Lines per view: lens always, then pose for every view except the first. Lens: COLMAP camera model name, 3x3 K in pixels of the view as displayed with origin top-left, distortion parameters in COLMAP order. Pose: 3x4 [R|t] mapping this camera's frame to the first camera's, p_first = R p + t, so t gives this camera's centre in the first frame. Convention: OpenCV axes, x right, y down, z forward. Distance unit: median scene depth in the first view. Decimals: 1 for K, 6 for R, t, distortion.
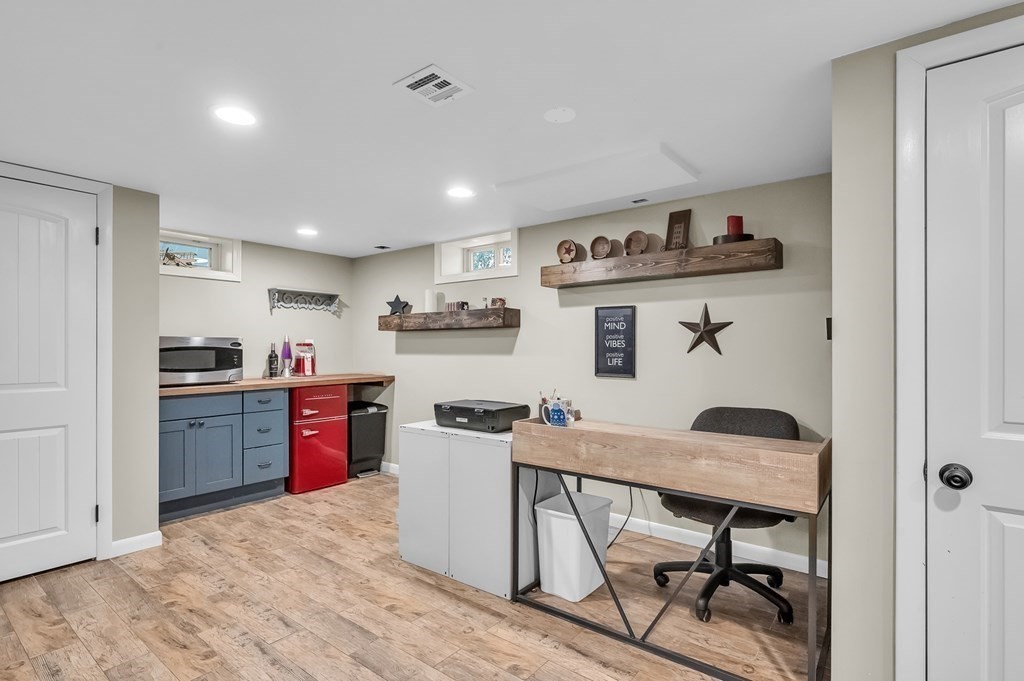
lens RADIAL K [[508.5, 0, 505.0], [0, 508.5, 348.8], [0, 0, 1]] dist [0.000012, 0.000246]
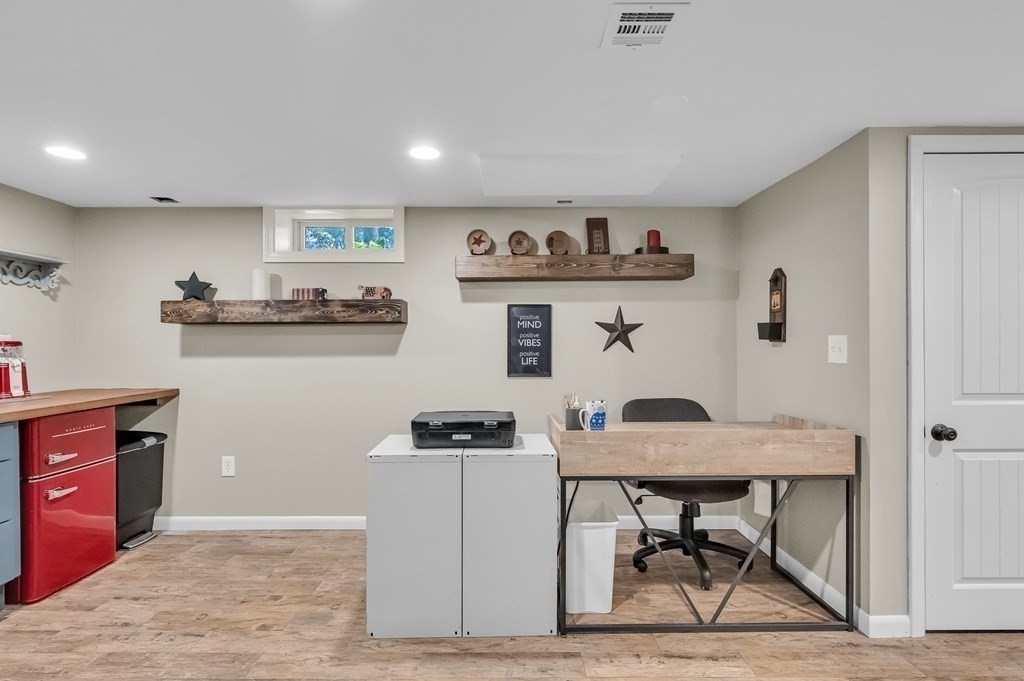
lens RADIAL K [[508.5, 0, 510.1], [0, 508.5, 347.7], [0, 0, 1]] dist [0.000012, 0.000246]
pose [[0.781289, -0.005707, 0.624143, -0.463920], [0.005053, 0.999983, 0.002817, -0.003401], [-0.624149, 0.000953, 0.781305, 0.282604]]
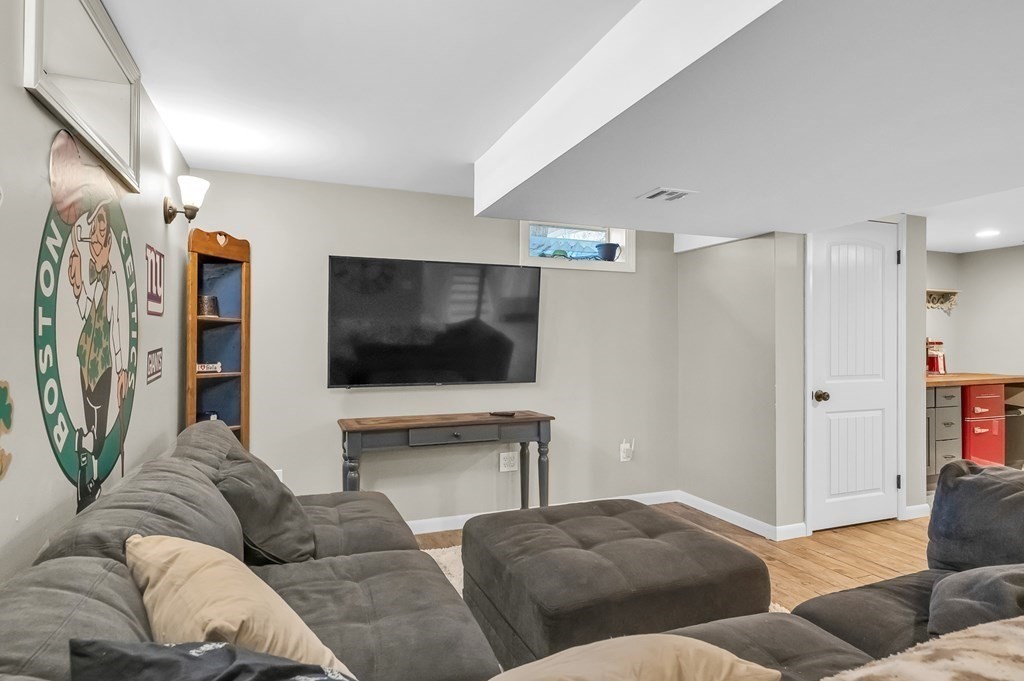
lens RADIAL K [[572.5, 0, 514.9], [0, 572.5, 336.2], [0, 0, 1]] dist [-0.002706, -0.000438]
pose [[0.869918, -0.007682, -0.493137, -0.847740], [-0.000247, 0.999872, -0.016012, -0.006018], [0.493197, 0.014051, 0.869804, -0.609869]]
